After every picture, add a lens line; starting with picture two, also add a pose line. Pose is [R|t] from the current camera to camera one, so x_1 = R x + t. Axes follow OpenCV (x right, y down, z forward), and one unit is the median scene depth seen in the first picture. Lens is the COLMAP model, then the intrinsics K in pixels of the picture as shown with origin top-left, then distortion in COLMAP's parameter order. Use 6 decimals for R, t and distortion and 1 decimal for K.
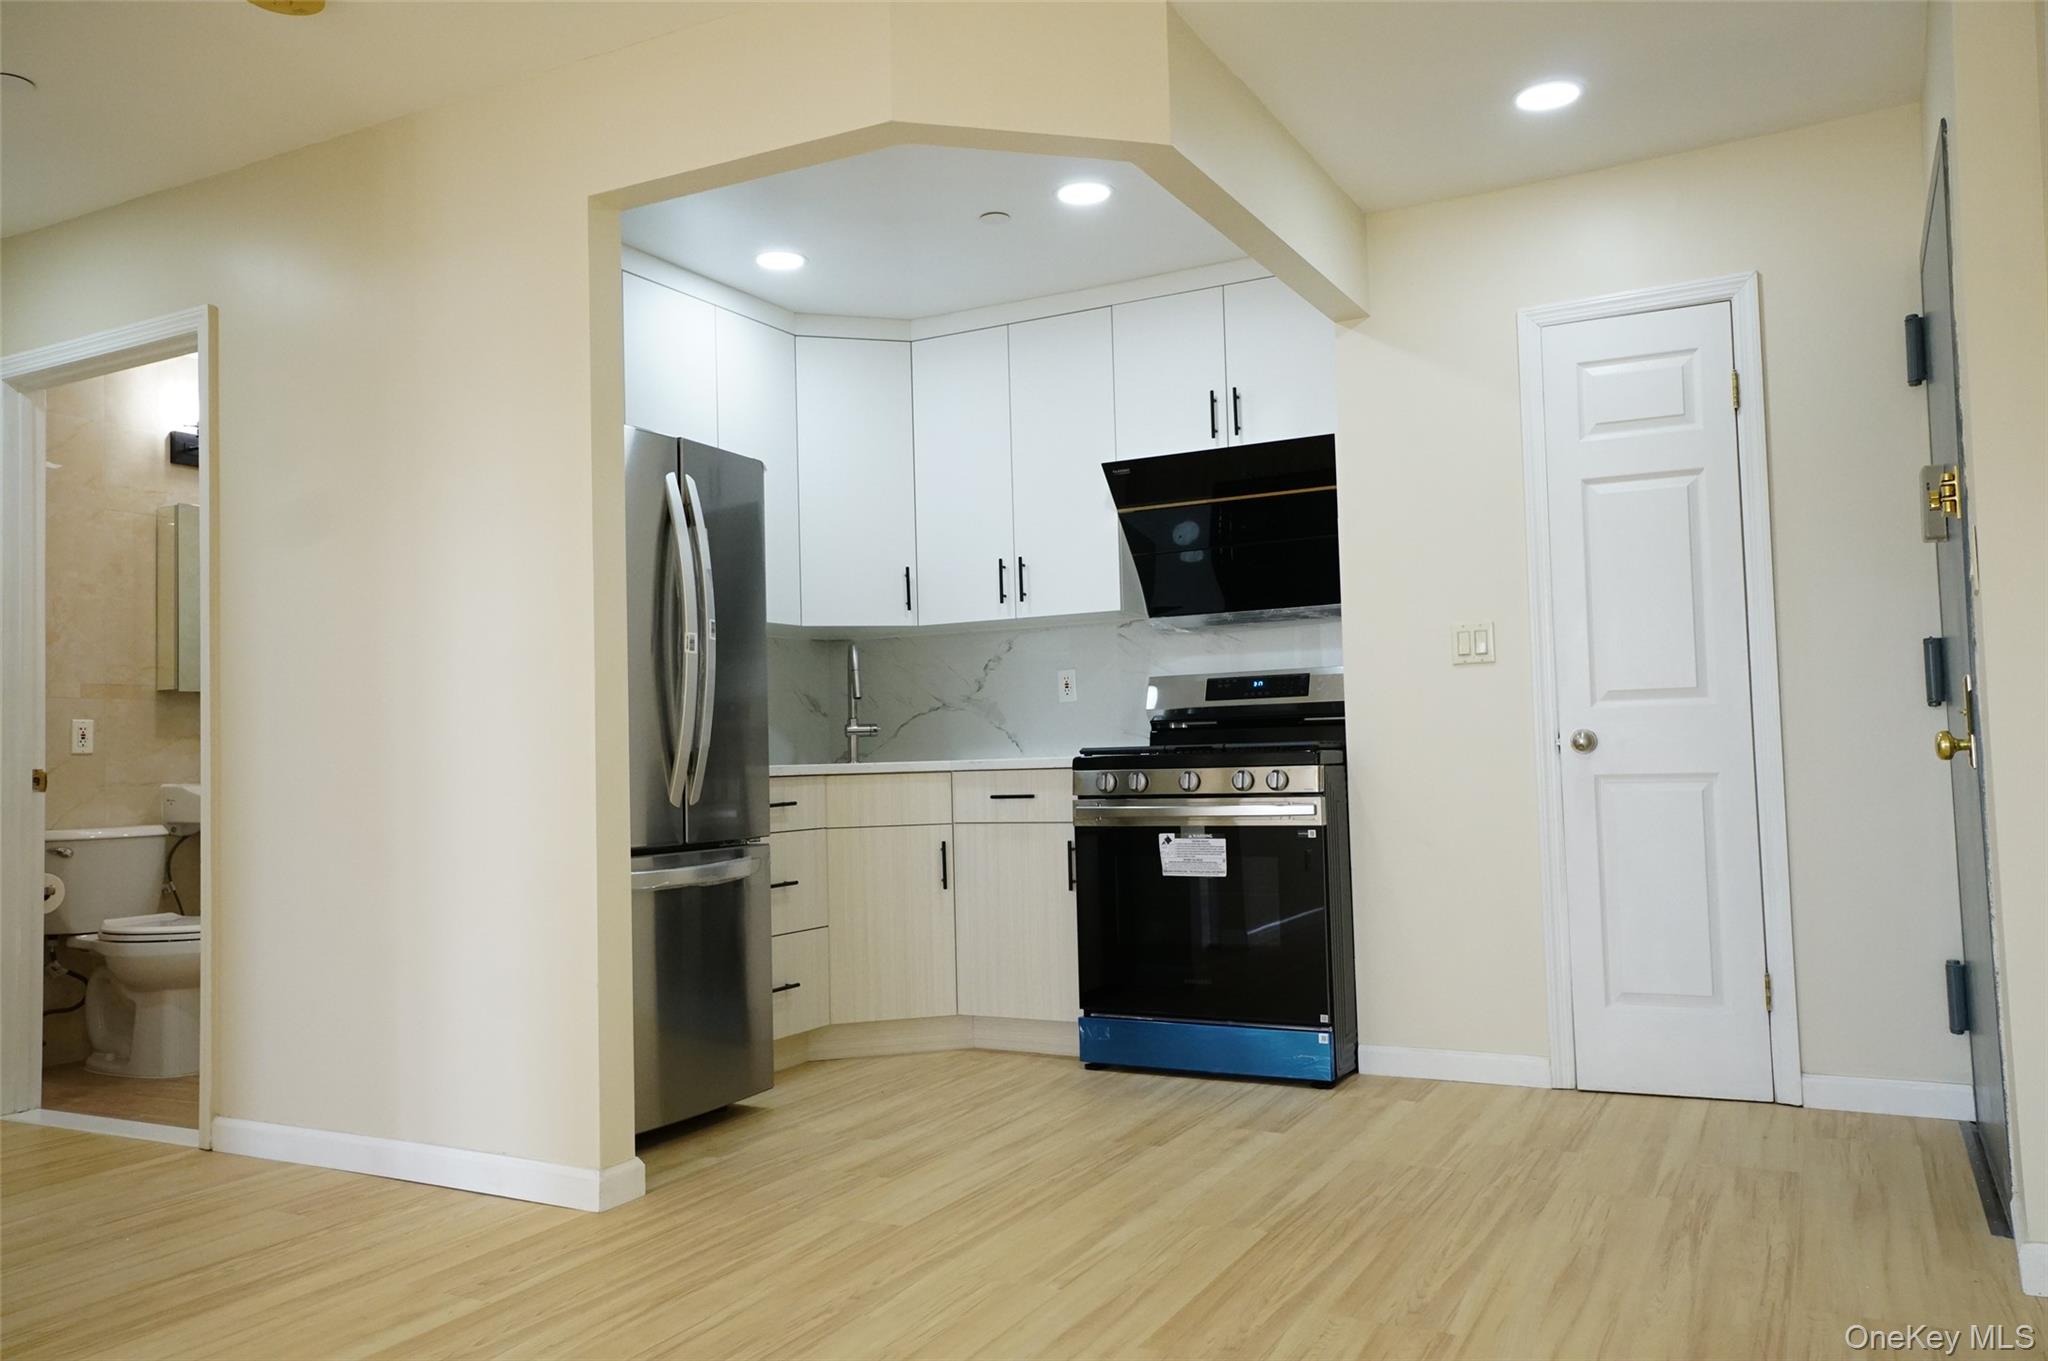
lens RADIAL K [[1563.4, 0, 1004.2], [0, 1563.4, 678.7], [0, 0, 1]] dist [-0.003325, 0.059881]
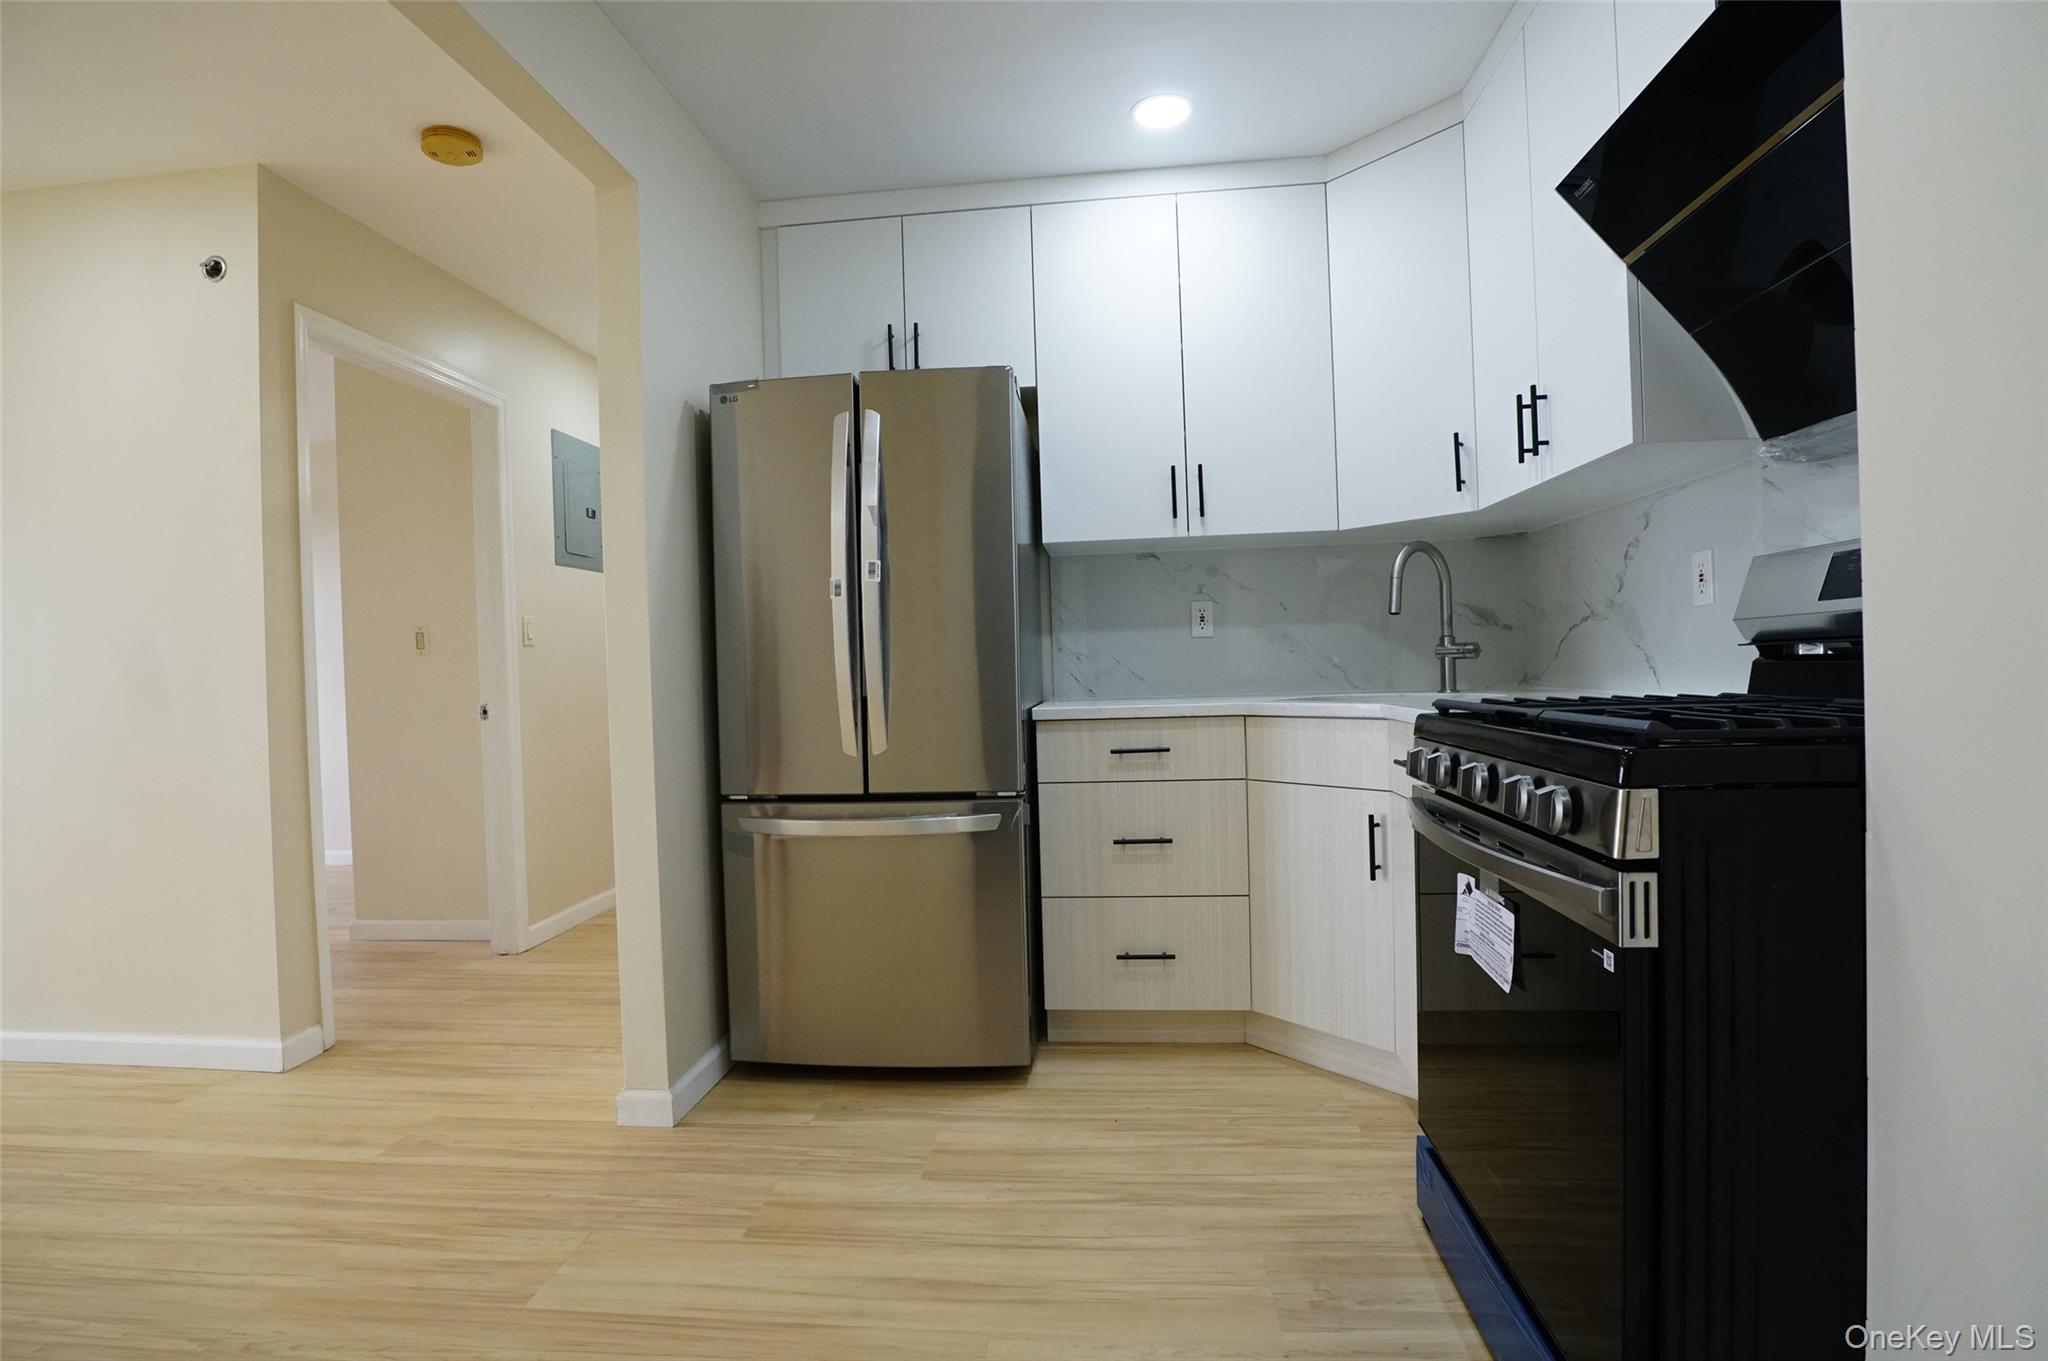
lens RADIAL K [[989.9, 0, 1015.4], [0, 989.9, 683.5], [0, 0, 1]] dist [-0.045254, 0.011202]
pose [[0.383589, 0.028619, -0.923060, 0.352271], [0.067191, 0.996006, 0.058802, 0.006558], [0.921056, -0.084577, 0.380134, 0.758851]]
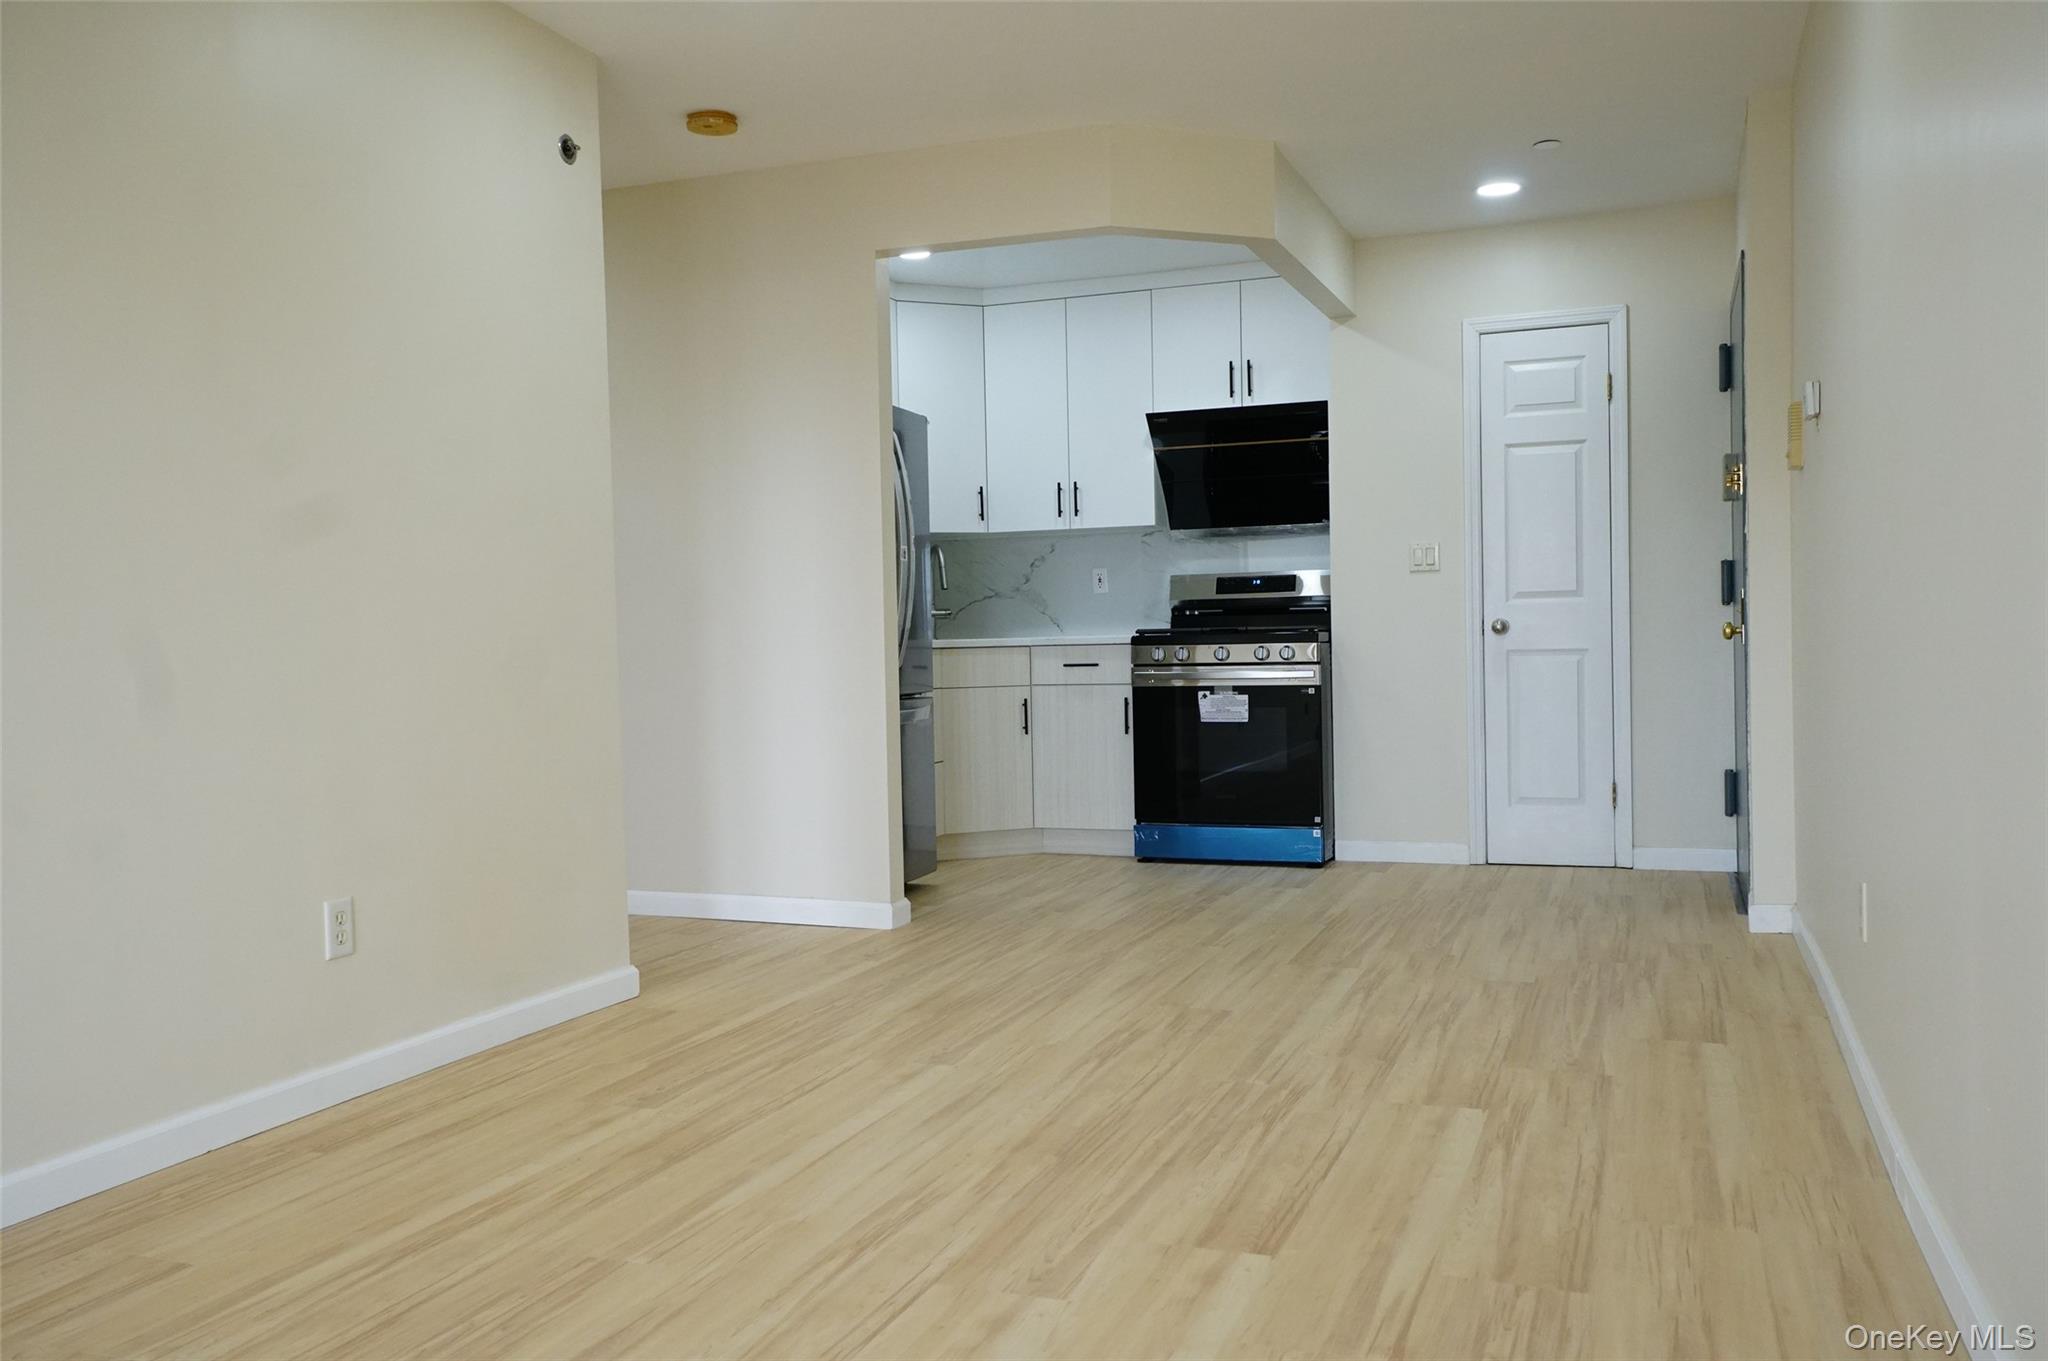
lens RADIAL K [[1728.5, 0, 1062.3], [0, 1728.5, 650.7], [0, 0, 1]] dist [0.206443, -0.483829]
pose [[0.987464, 0.006748, 0.157697, -0.266088], [-0.015273, 0.998482, 0.052912, -0.016178], [-0.157101, -0.054658, 0.986069, -0.497746]]
